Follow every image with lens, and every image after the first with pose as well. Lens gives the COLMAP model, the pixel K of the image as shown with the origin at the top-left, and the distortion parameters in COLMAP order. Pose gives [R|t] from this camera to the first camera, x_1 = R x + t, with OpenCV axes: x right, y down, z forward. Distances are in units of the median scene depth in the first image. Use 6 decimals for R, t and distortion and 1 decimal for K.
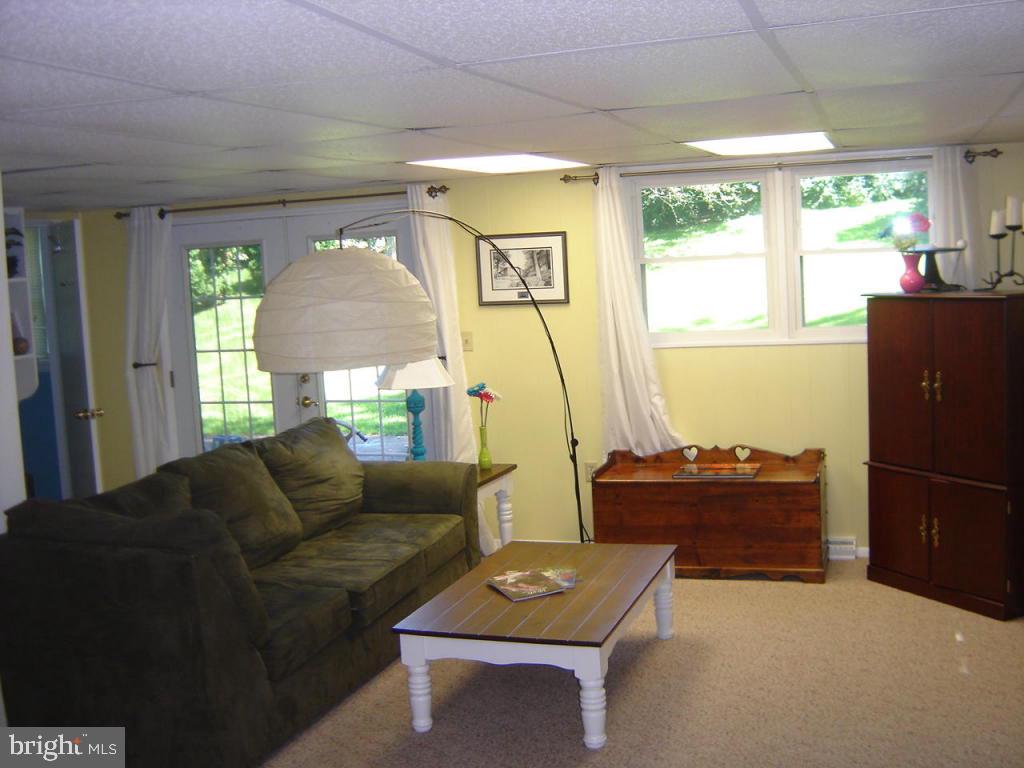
lens RADIAL K [[1238.0, 0, 512.0], [0, 1238.0, 384.0], [0, 0, 1]] dist [-0.116923, -0.012468]
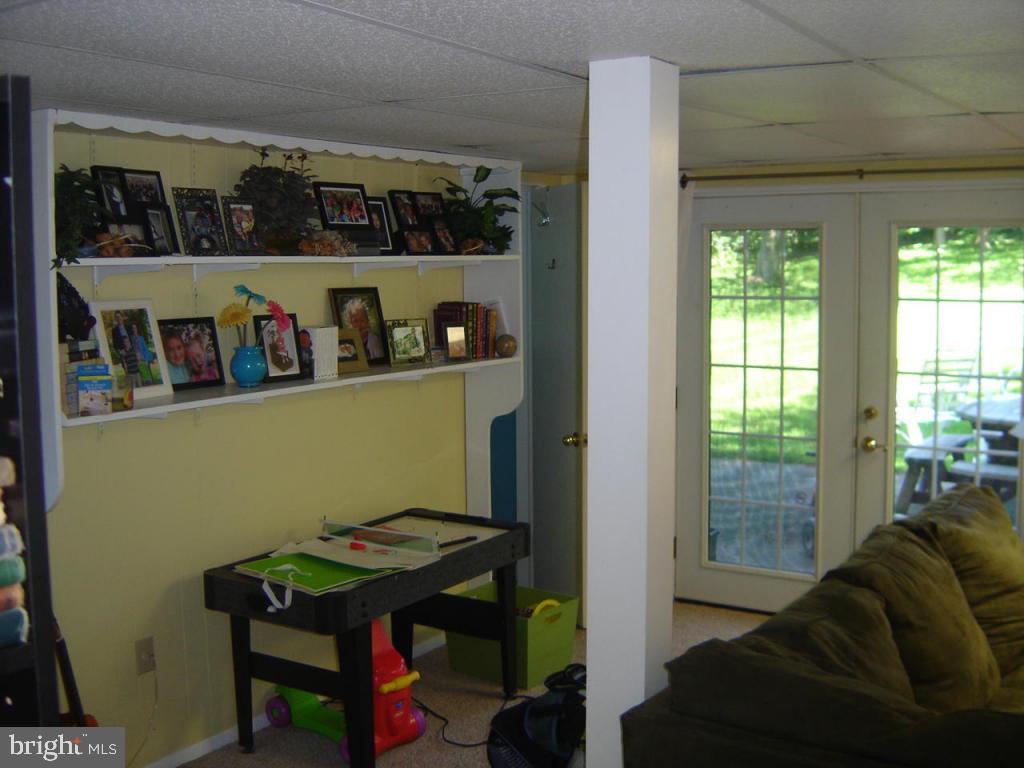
lens RADIAL K [[1238.0, 0, 512.0], [0, 1238.0, 384.0], [0, 0, 1]] dist [-0.116923, -0.012468]
pose [[0.968445, 0.070711, -0.238985, -0.256988], [-0.070053, 0.997480, 0.011258, -0.019103], [0.239179, 0.005839, 0.970958, 0.301288]]
